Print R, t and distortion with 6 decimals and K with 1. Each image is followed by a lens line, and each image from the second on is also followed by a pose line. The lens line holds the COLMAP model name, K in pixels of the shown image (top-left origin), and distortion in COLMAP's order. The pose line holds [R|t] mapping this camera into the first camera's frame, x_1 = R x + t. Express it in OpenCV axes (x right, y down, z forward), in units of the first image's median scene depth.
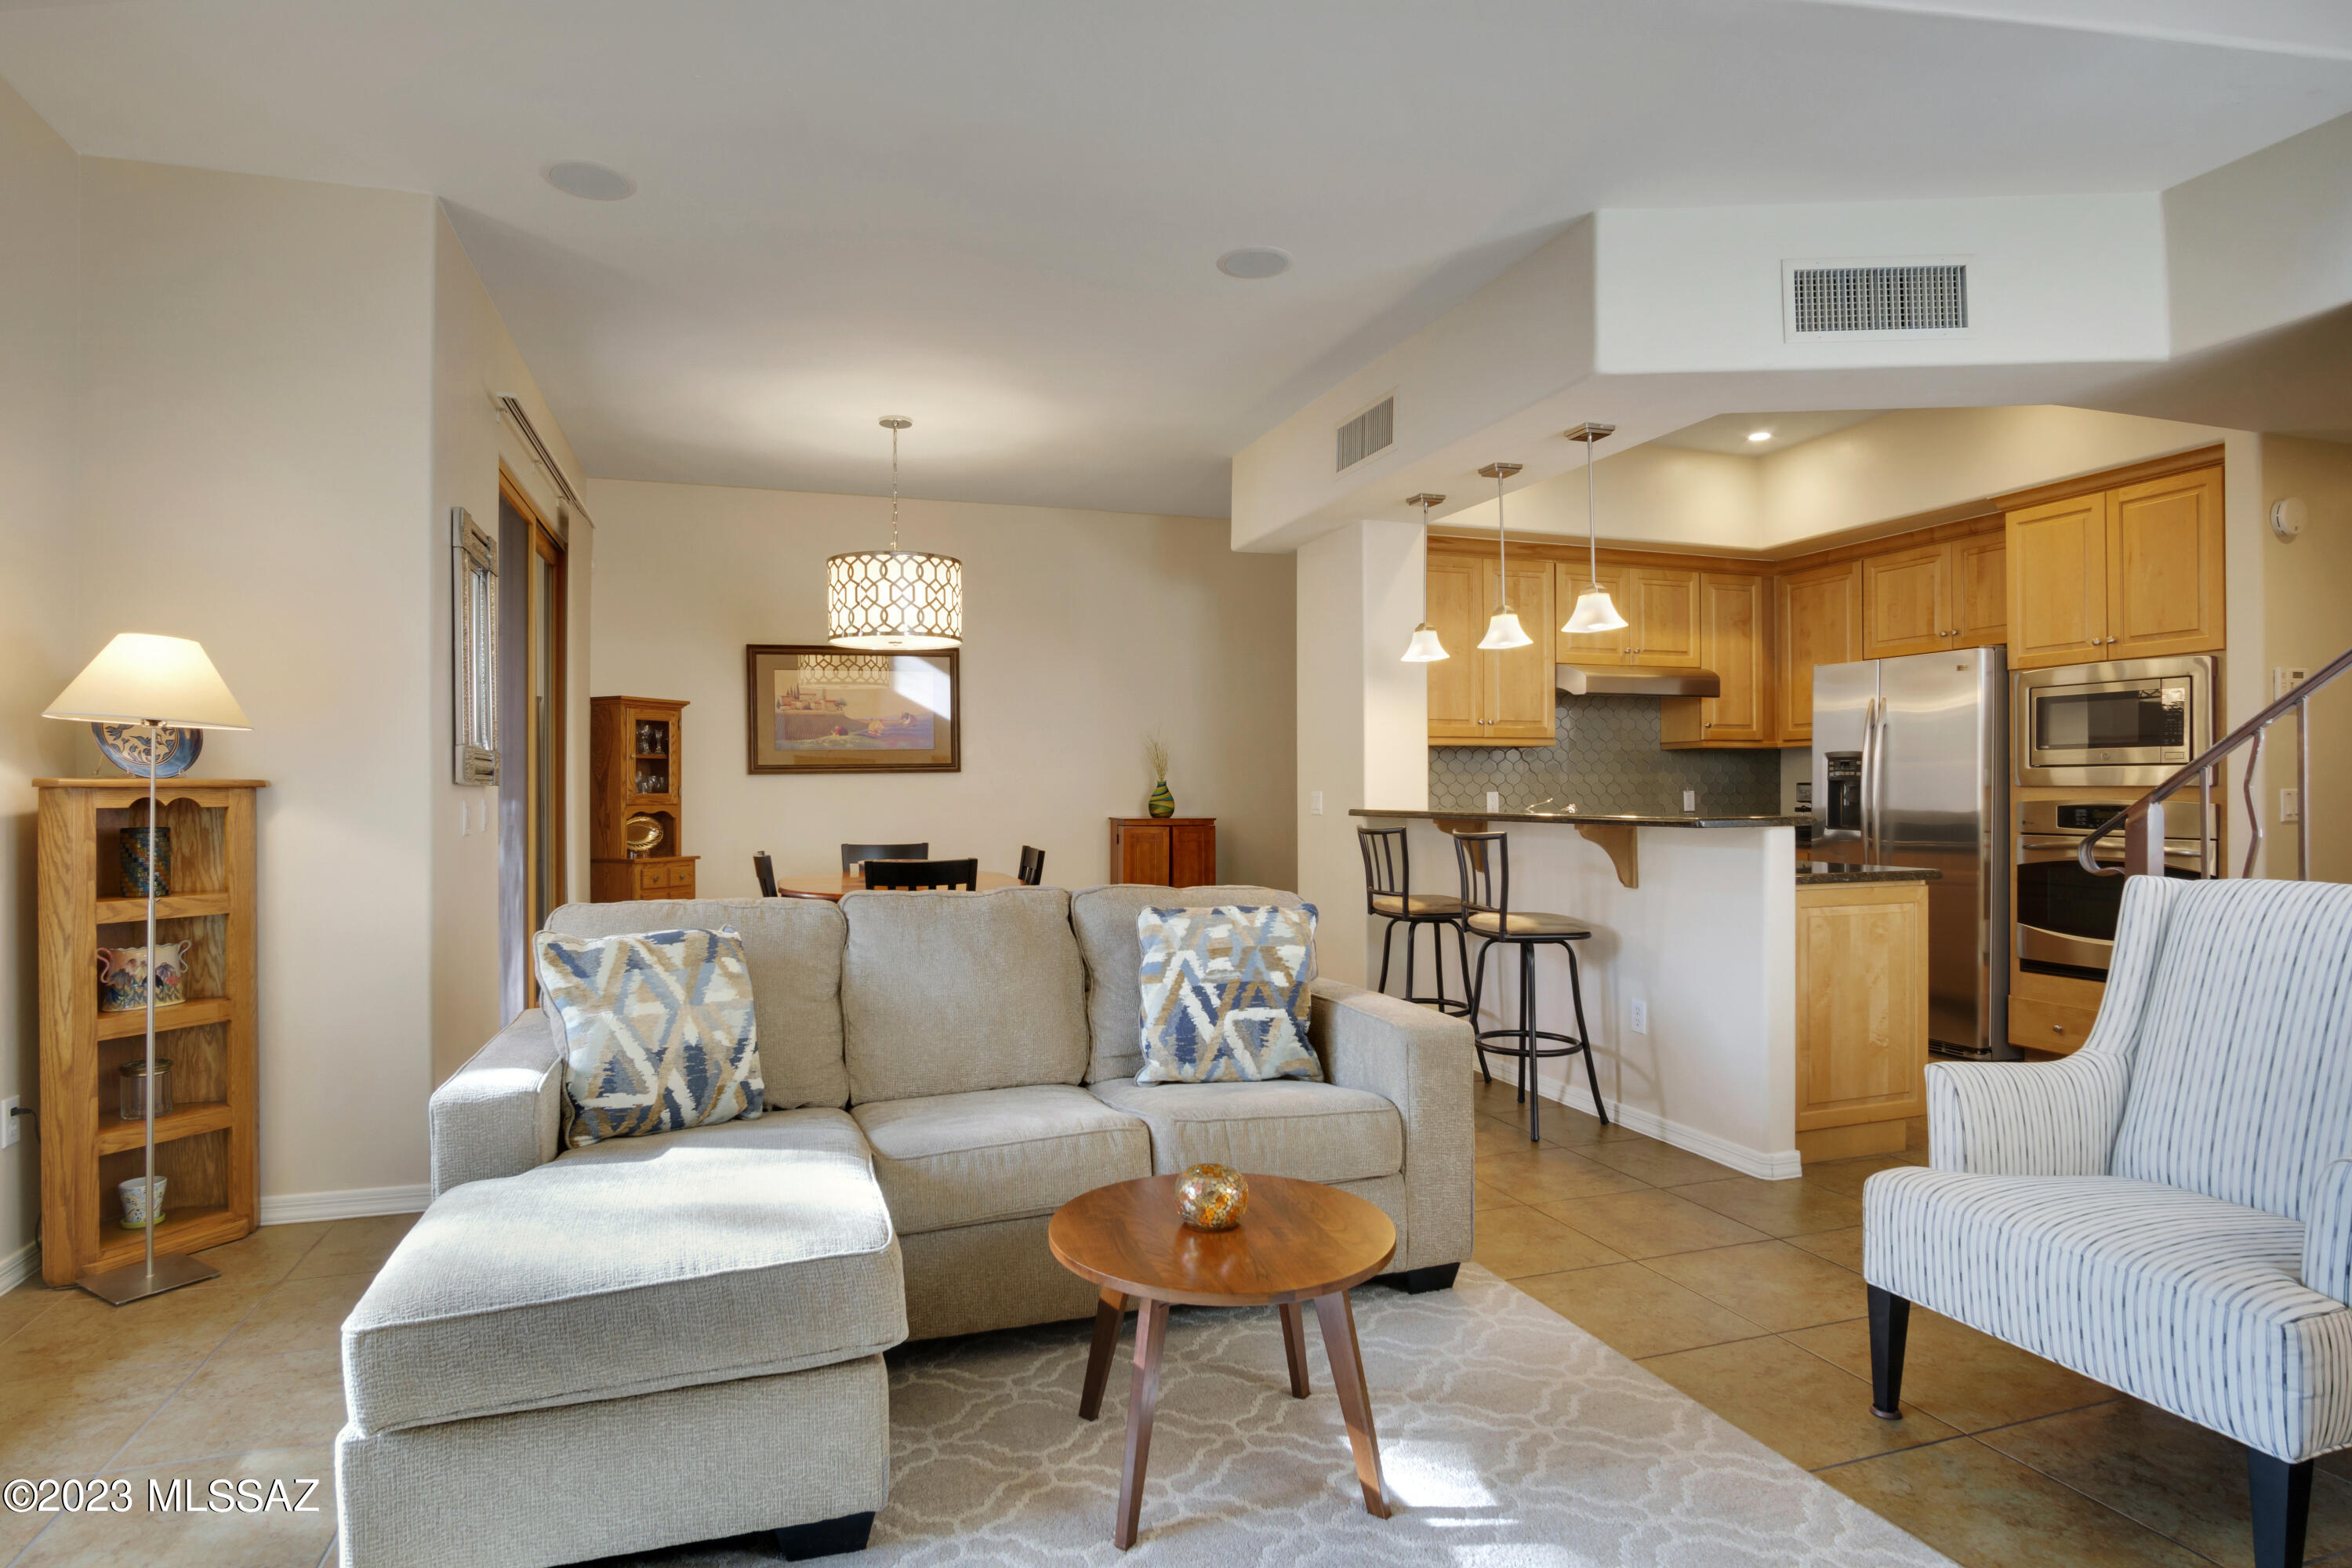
lens RADIAL K [[1279.9, 0, 1159.8], [0, 1279.9, 789.9], [0, 0, 1]] dist [-0.034523, 0.009380]
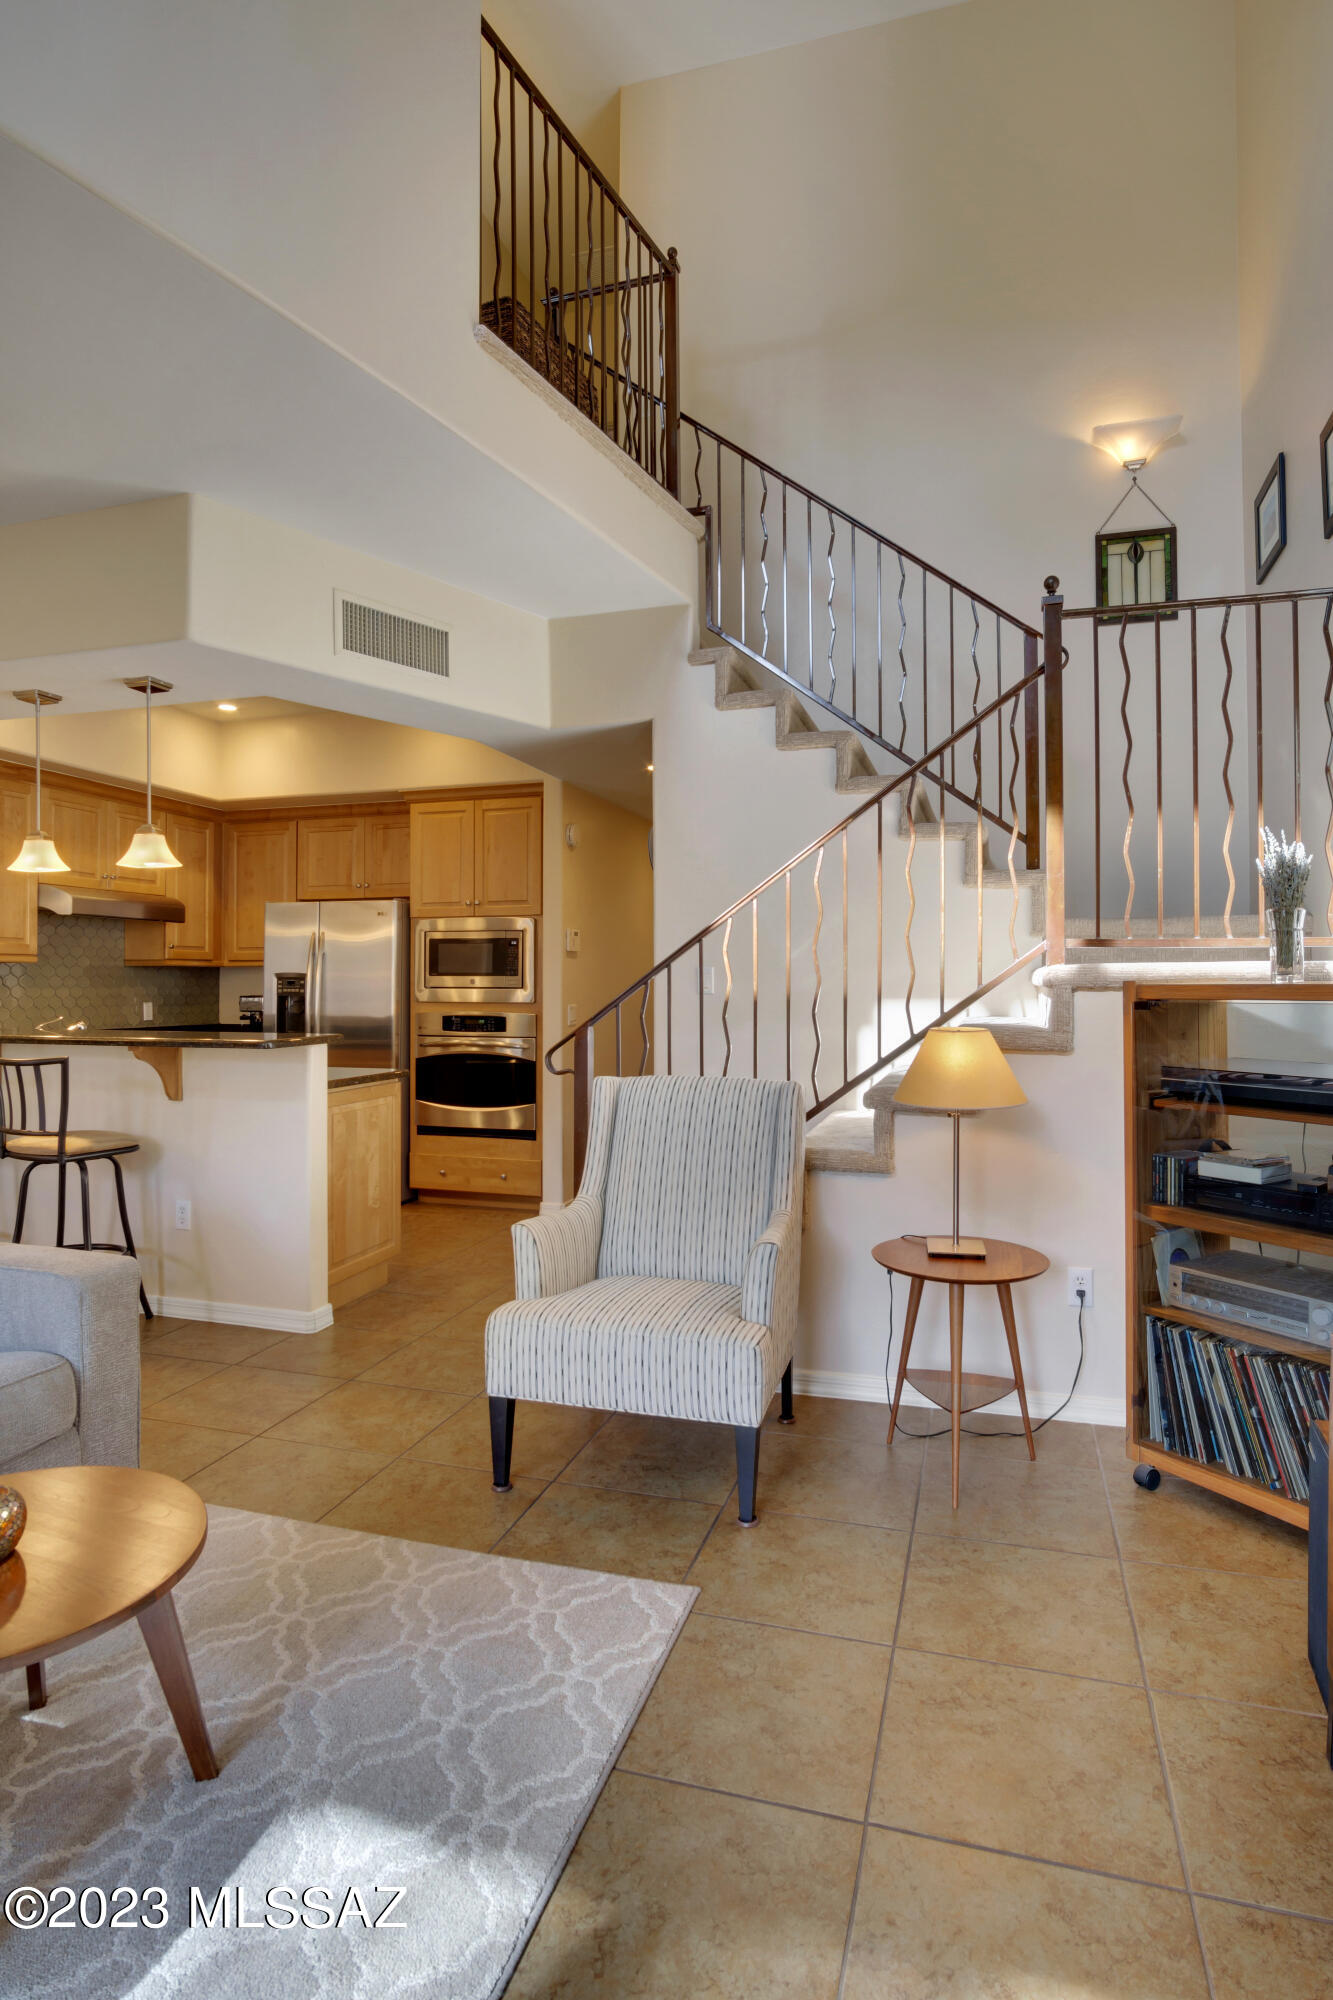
lens RADIAL K [[1075.2, 0, 674.8], [0, 1075.2, 976.0], [0, 0, 1]] dist [-0.019407, 0.002800]
pose [[0.564487, 0.009572, 0.825386, -0.161424], [-0.006871, 0.999953, -0.006897, -0.029388], [-0.825413, -0.001778, 0.564526, 0.113279]]
